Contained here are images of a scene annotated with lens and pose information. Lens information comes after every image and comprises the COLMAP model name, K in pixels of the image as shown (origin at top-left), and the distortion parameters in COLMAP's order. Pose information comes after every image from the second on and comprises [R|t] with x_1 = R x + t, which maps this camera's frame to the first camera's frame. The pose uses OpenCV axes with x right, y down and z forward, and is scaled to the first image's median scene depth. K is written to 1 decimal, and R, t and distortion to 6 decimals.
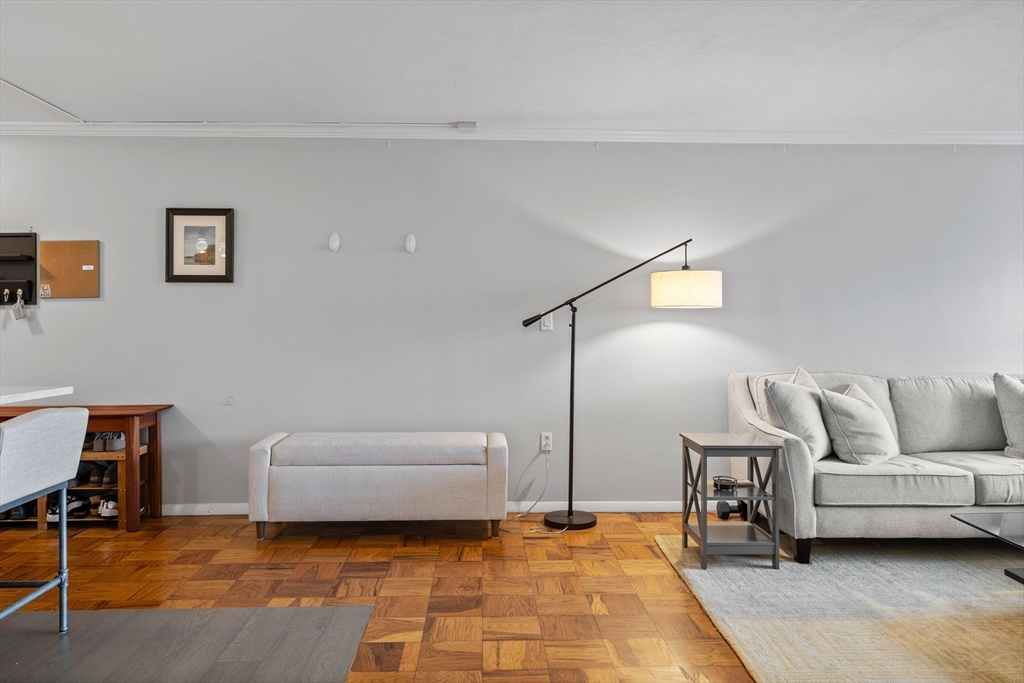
lens RADIAL K [[724.2, 0, 495.4], [0, 724.2, 314.7], [0, 0, 1]] dist [0.003382, -0.003956]
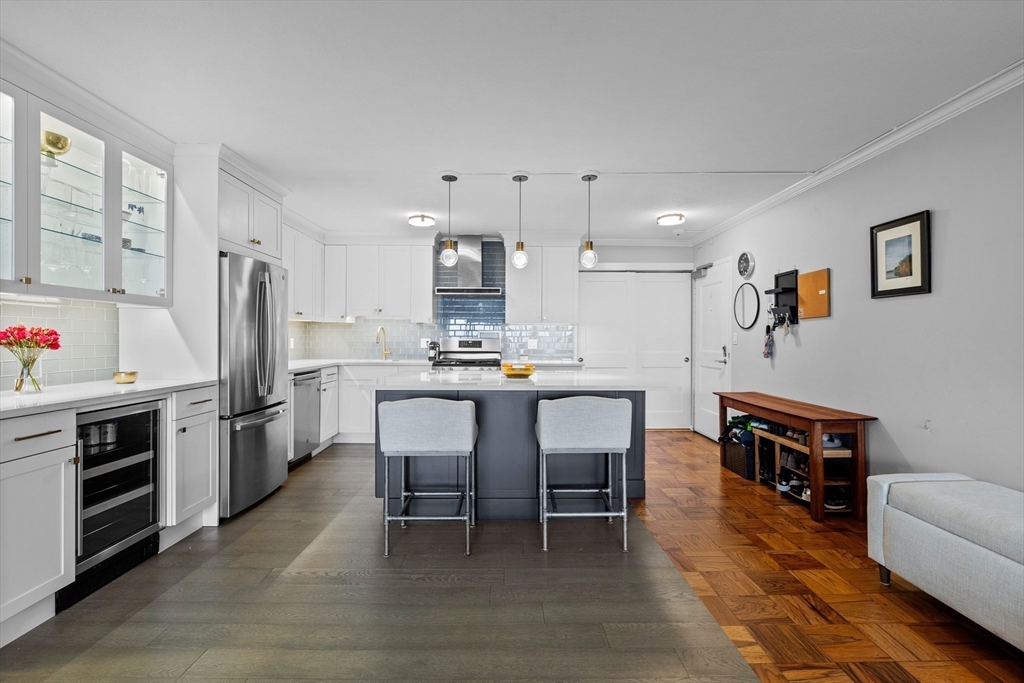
lens RADIAL K [[469.9, 0, 516.6], [0, 469.9, 339.4], [0, 0, 1]] dist [0.000128, 0.000463]
pose [[-0.026718, 0.004770, -0.999632, 0.233298], [0.024536, 0.999690, 0.004114, -0.001844], [0.999342, -0.024417, -0.026827, 0.512037]]
